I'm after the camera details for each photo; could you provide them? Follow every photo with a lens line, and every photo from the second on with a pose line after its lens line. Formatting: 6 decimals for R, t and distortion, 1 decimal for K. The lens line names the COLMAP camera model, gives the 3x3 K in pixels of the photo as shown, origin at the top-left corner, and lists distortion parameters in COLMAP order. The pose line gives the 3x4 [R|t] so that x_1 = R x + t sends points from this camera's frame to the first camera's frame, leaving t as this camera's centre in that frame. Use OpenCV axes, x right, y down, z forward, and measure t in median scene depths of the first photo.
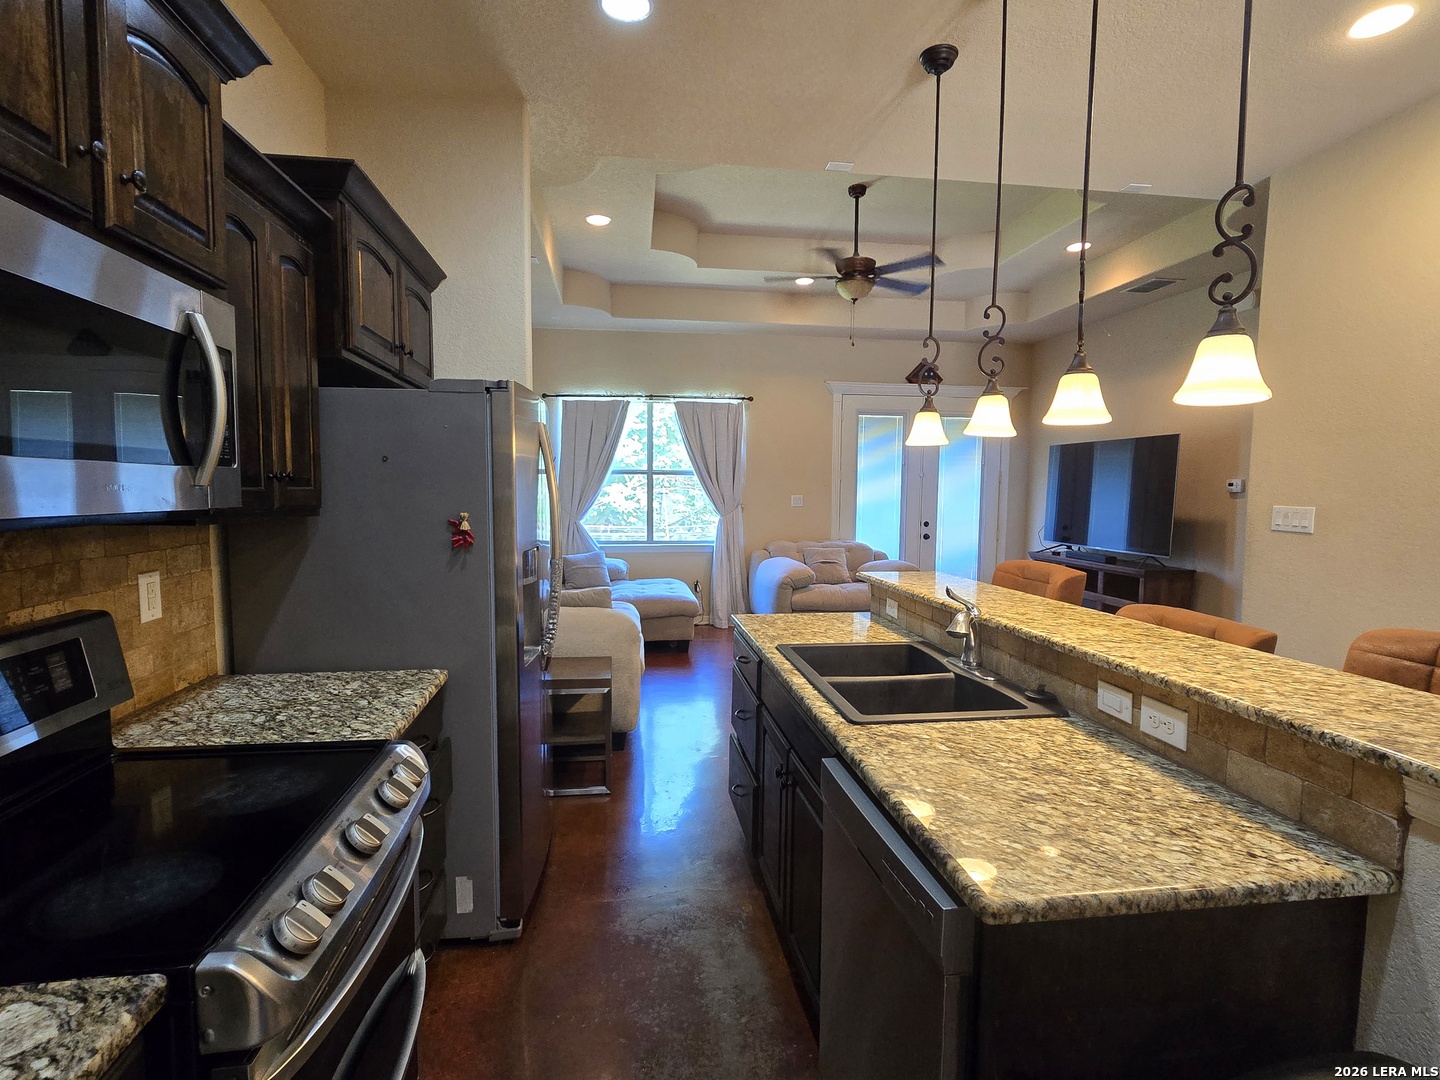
lens RADIAL K [[722.8, 0, 720.0], [0, 722.8, 540.0], [0, 0, 1]] dist [0.000072, 0.000139]
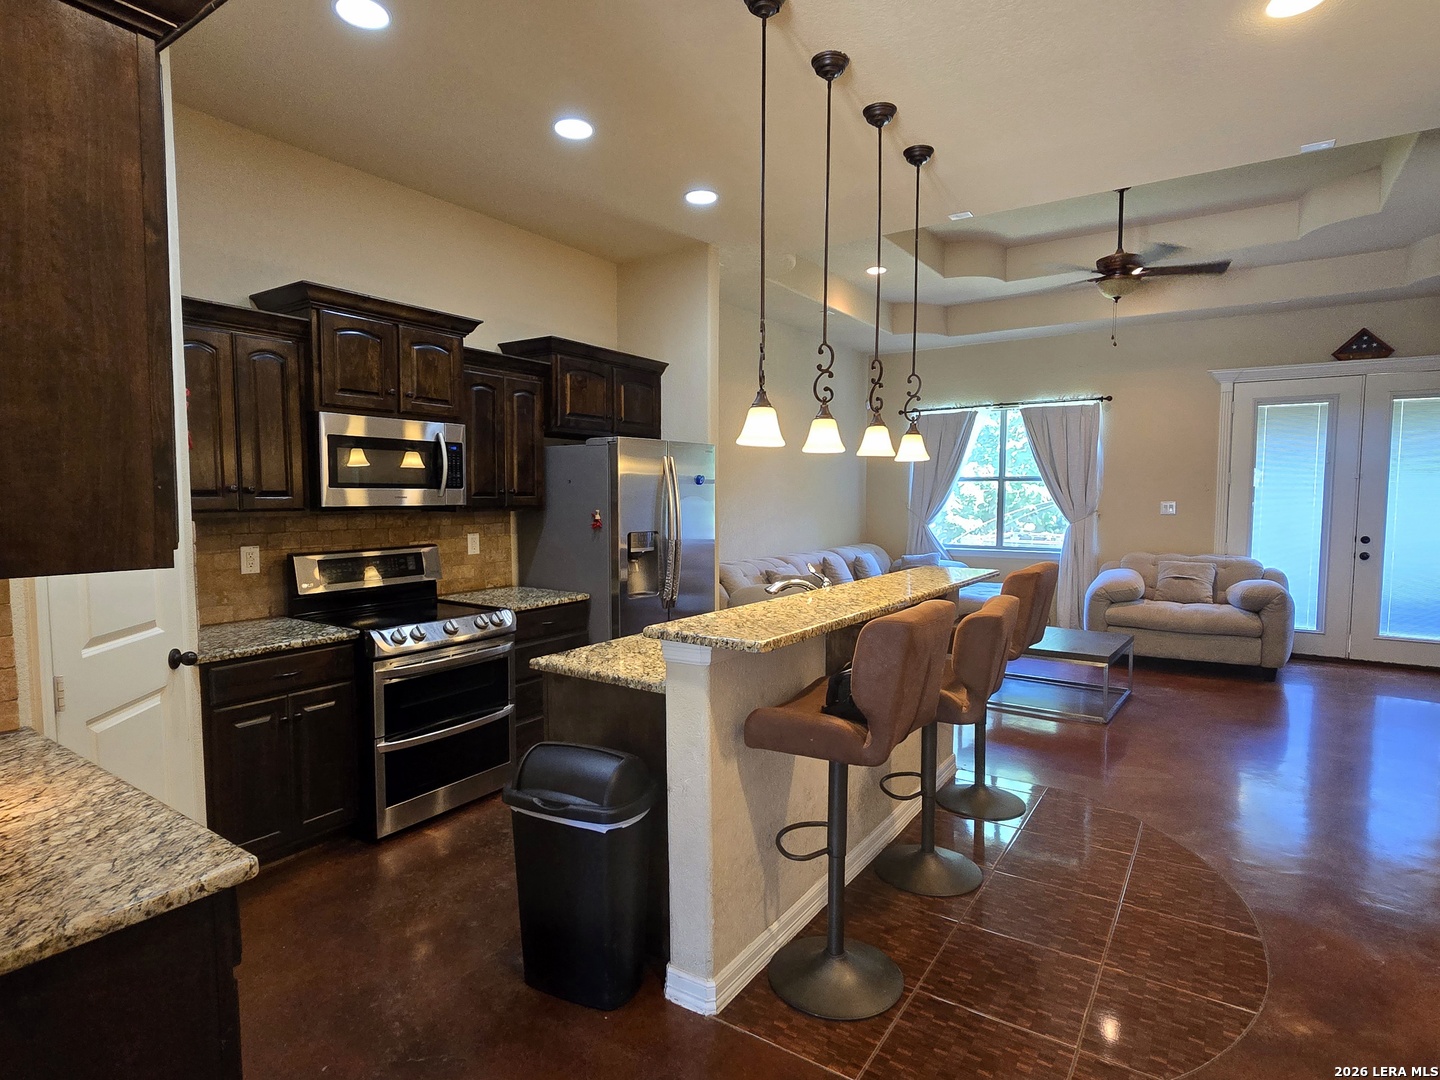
lens RADIAL K [[776.3, 0, 716.8], [0, 776.3, 543.9], [0, 0, 1]] dist [-0.004124, -0.000110]
pose [[0.741660, 0.038890, -0.669648, 0.353878], [-0.043808, 0.998995, 0.009497, 0.005073], [0.669344, 0.022292, 0.742618, -0.079236]]
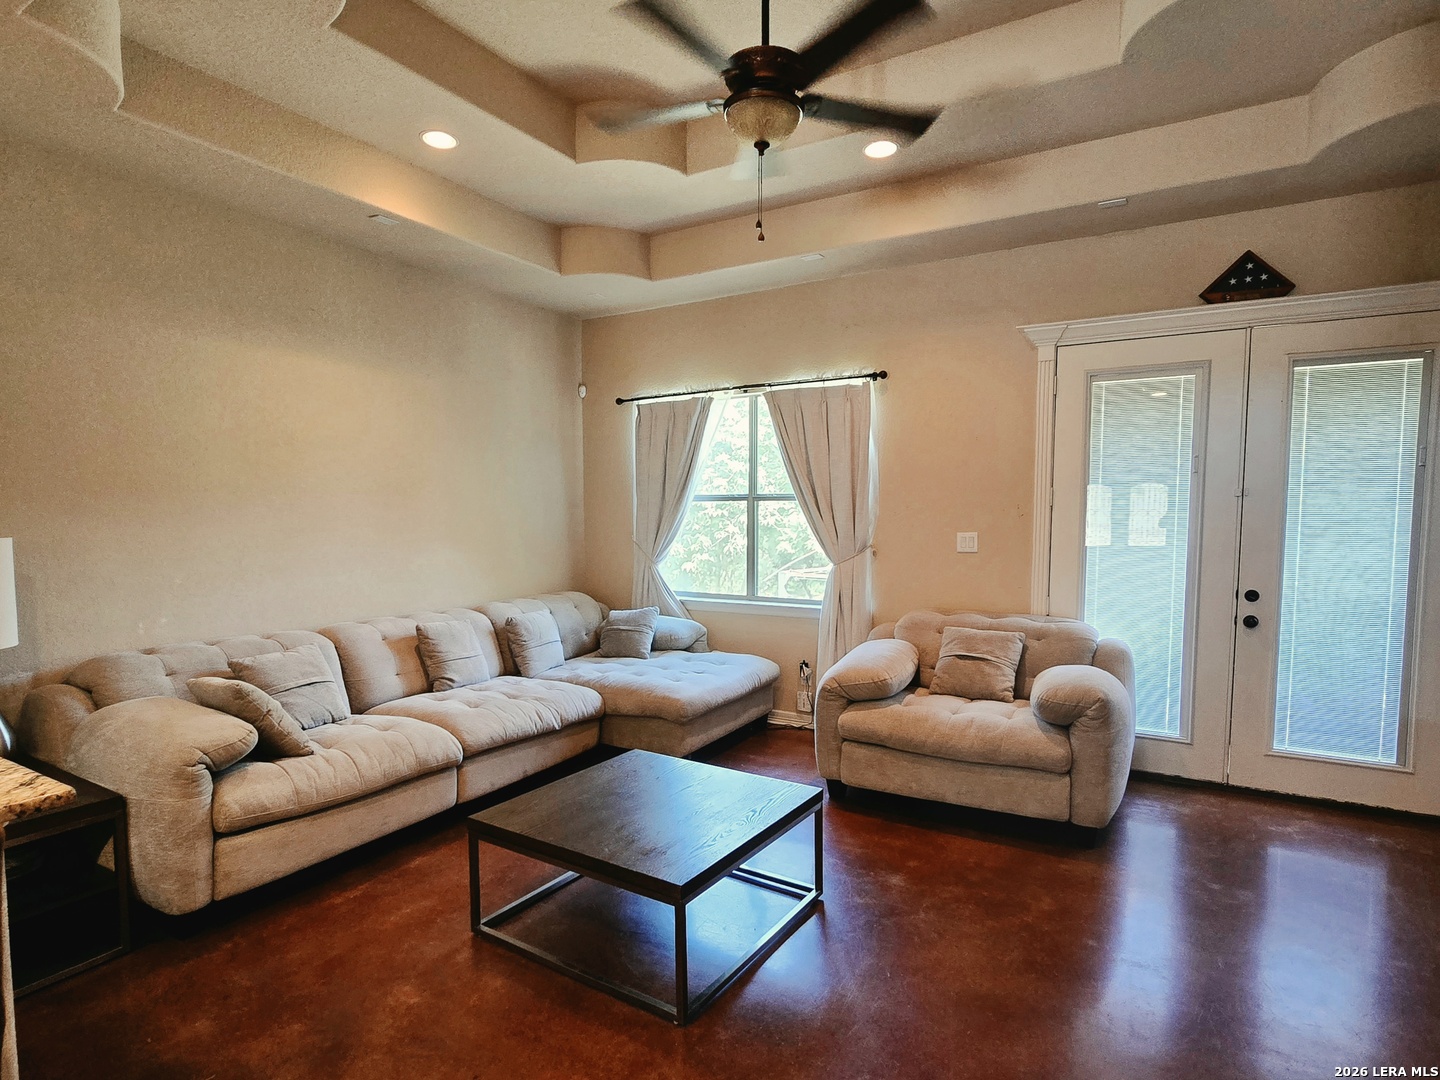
lens RADIAL K [[784.2, 0, 711.2], [0, 784.2, 567.3], [0, 0, 1]] dist [-0.002602, -0.000487]
pose [[0.776508, 0.038936, -0.628903, 0.361937], [-0.038238, 0.999161, 0.014647, -0.037821], [0.628946, 0.012674, 0.777346, 0.407656]]
